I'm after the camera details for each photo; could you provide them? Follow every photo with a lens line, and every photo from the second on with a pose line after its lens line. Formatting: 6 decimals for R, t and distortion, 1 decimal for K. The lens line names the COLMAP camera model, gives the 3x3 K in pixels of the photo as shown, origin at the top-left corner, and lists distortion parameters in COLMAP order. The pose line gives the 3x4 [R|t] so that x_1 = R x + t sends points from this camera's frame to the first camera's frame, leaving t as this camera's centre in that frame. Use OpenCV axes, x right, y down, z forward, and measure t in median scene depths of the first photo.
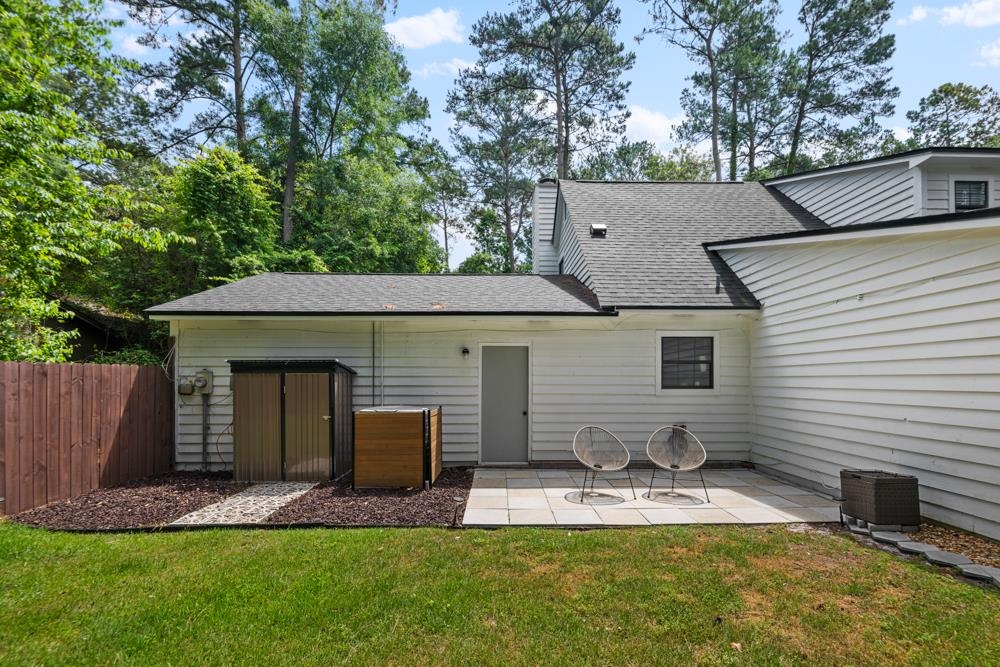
lens RADIAL K [[432.7, 0, 521.4], [0, 432.7, 382.2], [0, 0, 1]] dist [0.011278, -0.001929]
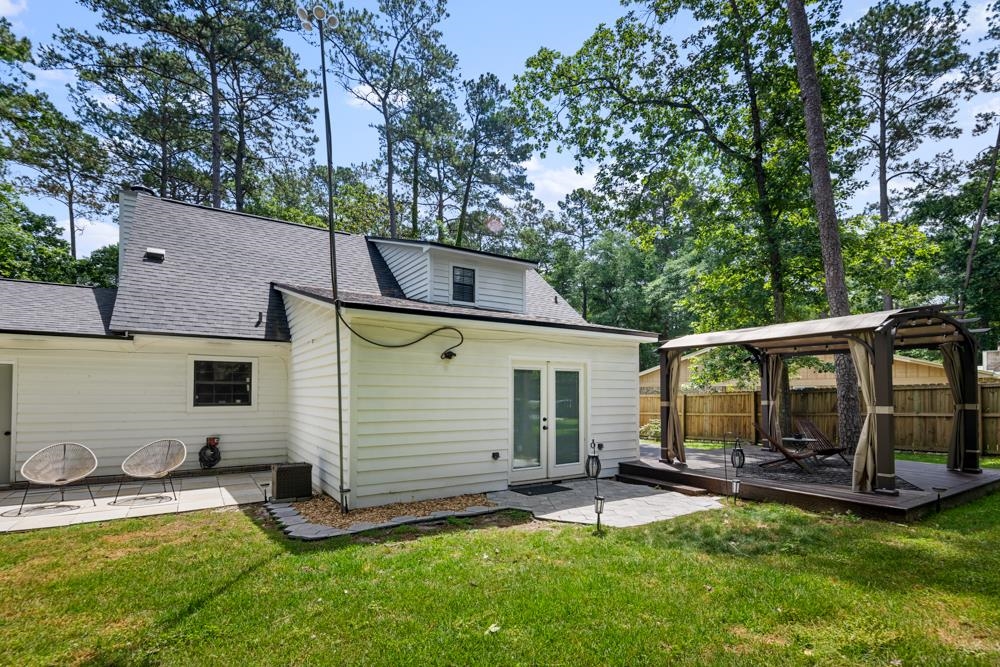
lens RADIAL K [[432.7, 0, 533.9], [0, 432.7, 386.5], [0, 0, 1]] dist [0.011278, -0.001929]
pose [[0.850925, 0.014663, 0.525083, 0.183440], [-0.000547, 0.999634, -0.027030, -0.002535], [-0.525287, 0.022713, 0.850622, -0.164308]]
